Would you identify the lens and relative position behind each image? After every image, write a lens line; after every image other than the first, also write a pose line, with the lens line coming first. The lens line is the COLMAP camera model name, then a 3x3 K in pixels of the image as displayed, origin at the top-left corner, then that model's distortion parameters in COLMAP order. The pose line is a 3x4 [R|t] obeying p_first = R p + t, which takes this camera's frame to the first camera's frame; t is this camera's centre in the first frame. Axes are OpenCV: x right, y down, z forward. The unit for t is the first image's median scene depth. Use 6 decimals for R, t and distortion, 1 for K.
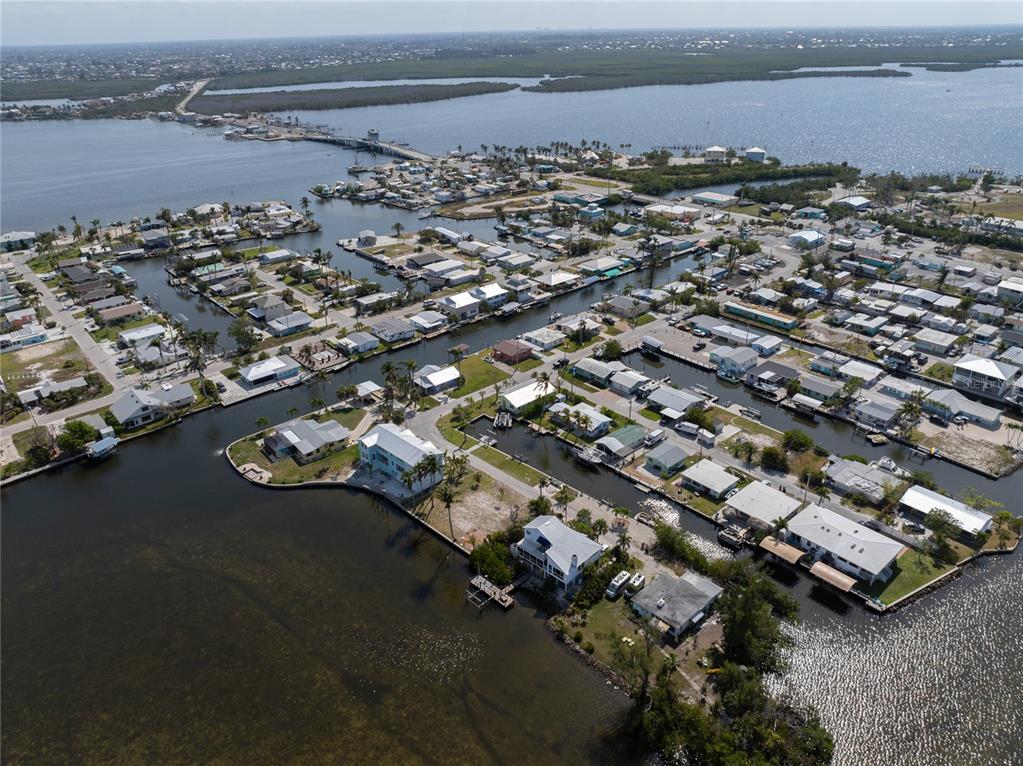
lens RADIAL K [[719.2, 0, 511.4], [0, 719.2, 379.4], [0, 0, 1]] dist [-0.040142, 0.004248]
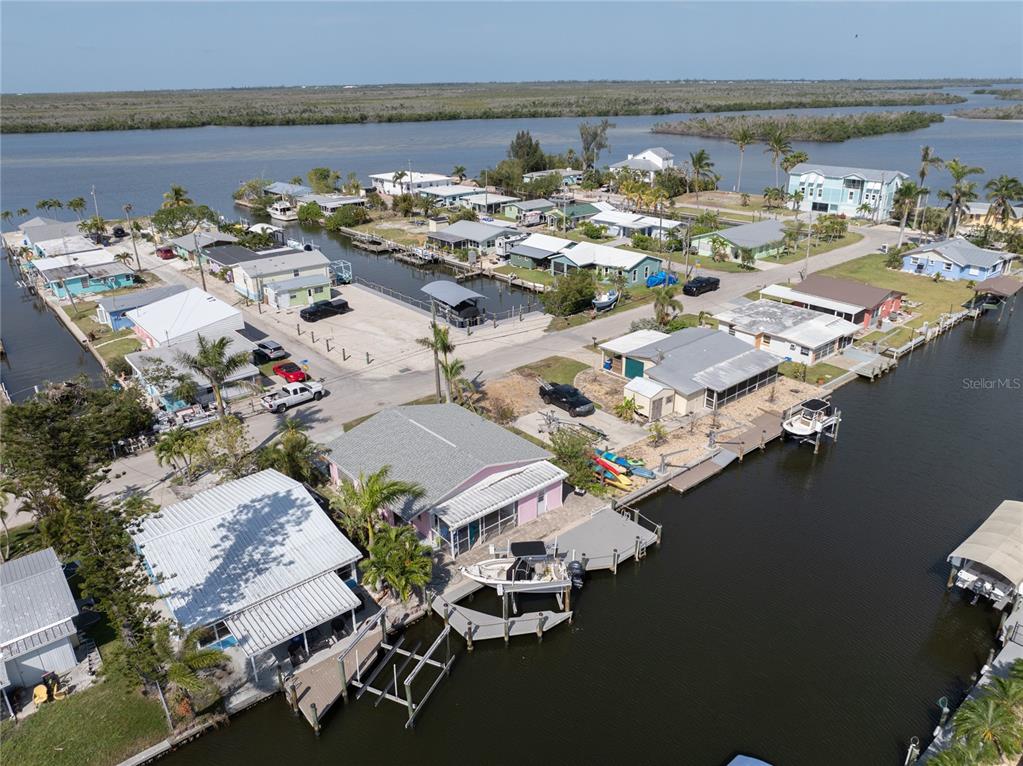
lens RADIAL K [[719.2, 0, 511.4], [0, 719.2, 379.4], [0, 0, 1]] dist [-0.040142, 0.004248]
pose [[-0.999429, 0.017492, 0.028907, 0.150856], [0.033271, 0.658489, 0.751854, -0.272576], [-0.005884, 0.752387, -0.658695, 1.188479]]
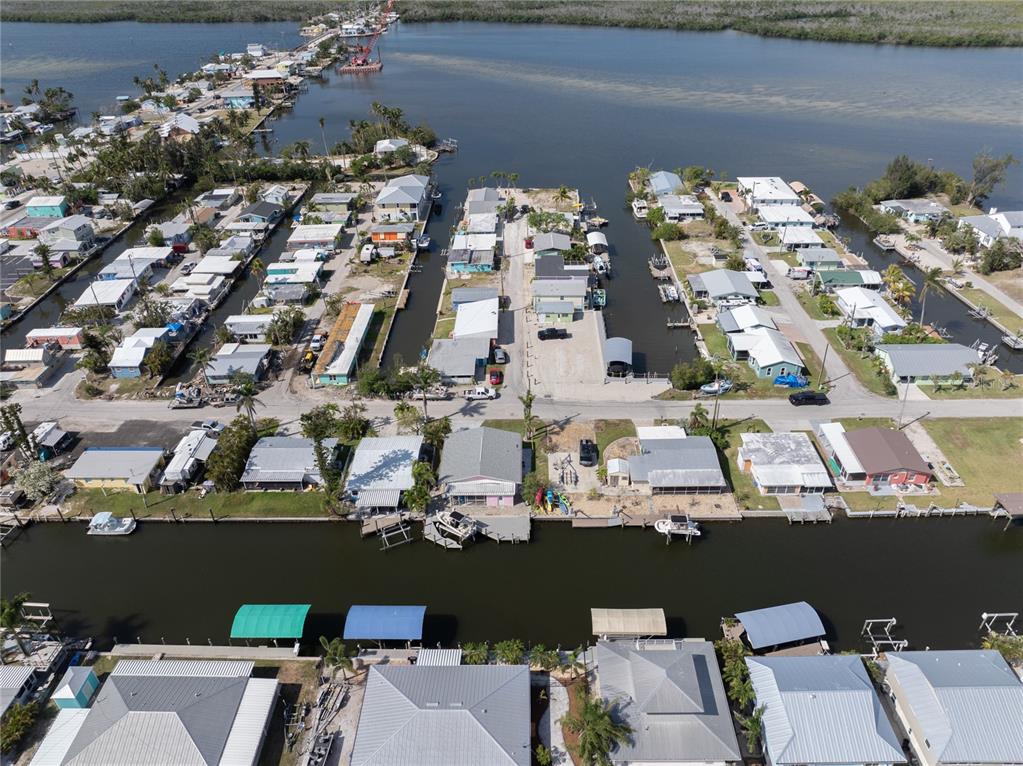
lens RADIAL K [[719.2, 0, 511.4], [0, 719.2, 379.4], [0, 0, 1]] dist [-0.040142, 0.004248]
pose [[-0.738665, -0.332907, 0.586128, -0.066183], [0.327151, 0.583203, 0.743537, -0.447161], [-0.589360, 0.740977, -0.321881, 1.166359]]
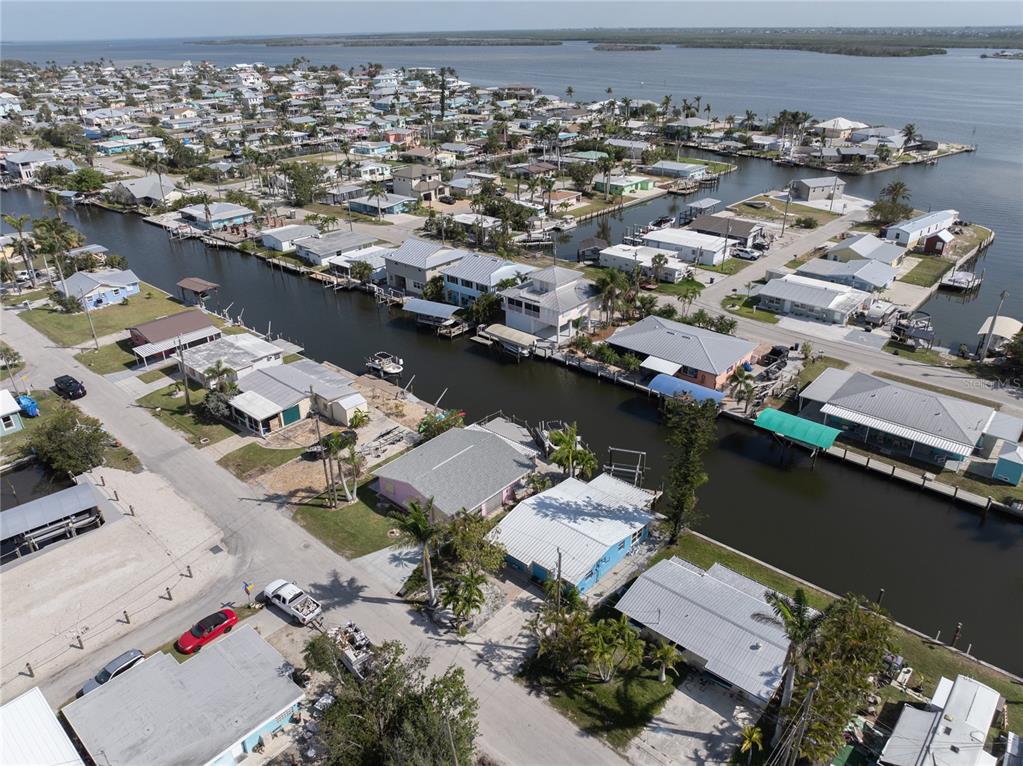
lens RADIAL K [[719.2, 0, 511.4], [0, 719.2, 379.4], [0, 0, 1]] dist [-0.040142, 0.004248]
pose [[0.129422, 0.451798, -0.882683, 0.412126], [-0.426283, 0.829064, 0.361850, -0.254020], [0.895284, 0.329441, 0.299892, 0.999692]]
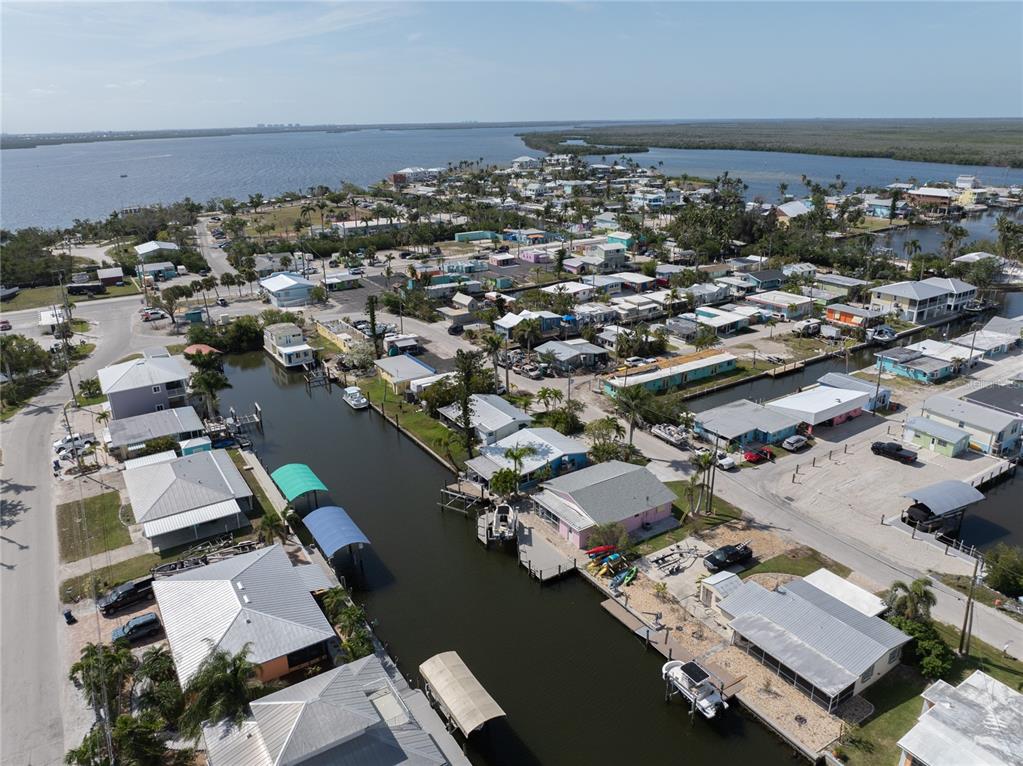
lens RADIAL K [[719.2, 0, 511.4], [0, 719.2, 379.4], [0, 0, 1]] dist [-0.040142, 0.004248]
pose [[0.153764, -0.324606, 0.933267, -0.123938], [0.448466, 0.864543, 0.226813, -0.254384], [-0.880474, 0.383662, 0.278511, 1.001709]]
